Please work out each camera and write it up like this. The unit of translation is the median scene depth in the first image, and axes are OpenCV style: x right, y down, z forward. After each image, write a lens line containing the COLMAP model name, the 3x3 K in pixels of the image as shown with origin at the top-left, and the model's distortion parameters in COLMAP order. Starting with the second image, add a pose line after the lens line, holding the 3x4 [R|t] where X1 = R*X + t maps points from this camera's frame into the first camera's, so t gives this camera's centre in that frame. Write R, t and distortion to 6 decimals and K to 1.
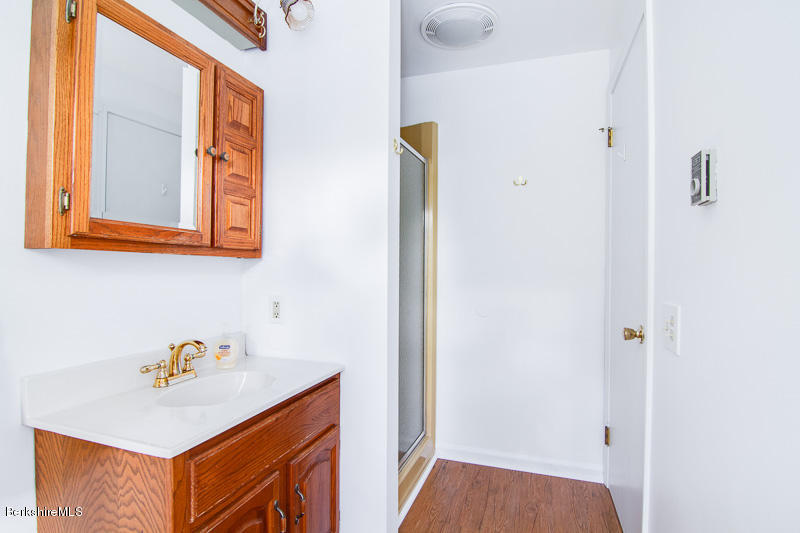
lens RADIAL K [[412.5, 0, 398.4], [0, 412.5, 263.6], [0, 0, 1]] dist [-0.006641, -0.010254]
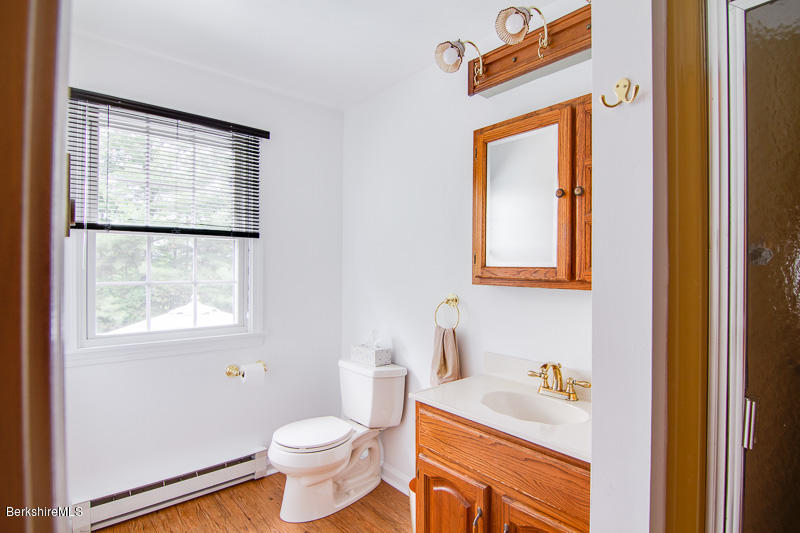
lens RADIAL K [[412.5, 0, 398.4], [0, 412.5, 271.6], [0, 0, 1]] dist [-0.006641, -0.010254]
pose [[-0.514309, -0.006052, -0.857584, 0.714311], [-0.002381, 0.999981, -0.005629, -0.062005], [0.857602, -0.000853, -0.514314, 1.247256]]
